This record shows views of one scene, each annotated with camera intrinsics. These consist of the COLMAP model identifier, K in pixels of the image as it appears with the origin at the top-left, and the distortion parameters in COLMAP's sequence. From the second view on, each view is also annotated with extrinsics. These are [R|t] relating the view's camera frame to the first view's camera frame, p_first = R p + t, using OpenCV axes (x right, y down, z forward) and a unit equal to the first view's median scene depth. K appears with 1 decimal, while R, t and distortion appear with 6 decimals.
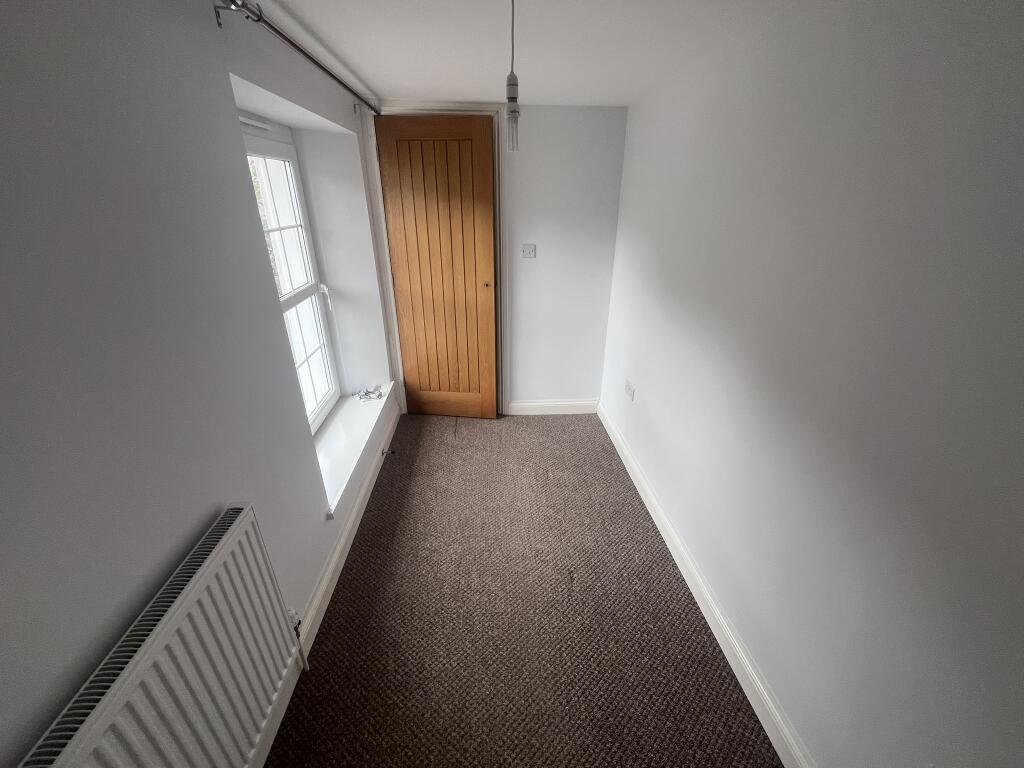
lens RADIAL K [[415.6, 0, 512.0], [0, 415.6, 384.0], [0, 0, 1]] dist [-0.002599, 0.000027]
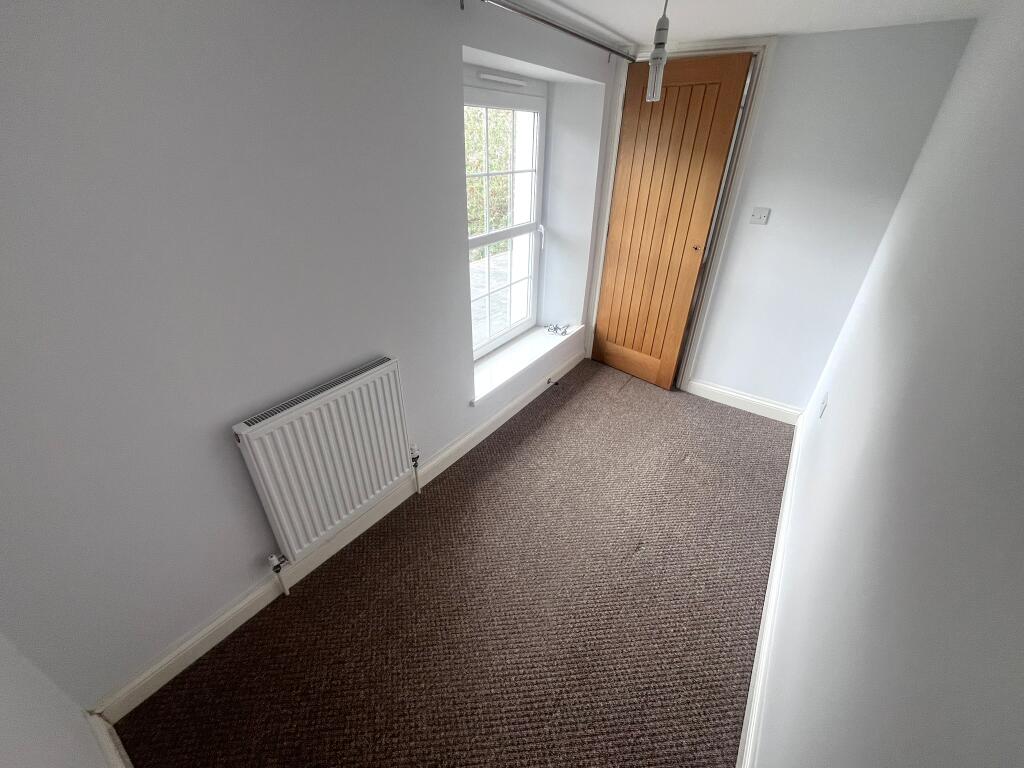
lens RADIAL K [[415.6, 0, 512.0], [0, 415.6, 384.0], [0, 0, 1]] dist [-0.002599, 0.000027]
pose [[0.784886, 0.323637, -0.528406, 0.207843], [-0.271474, 0.946168, 0.176263, -0.001057], [0.557006, 0.005103, 0.830493, -0.003801]]
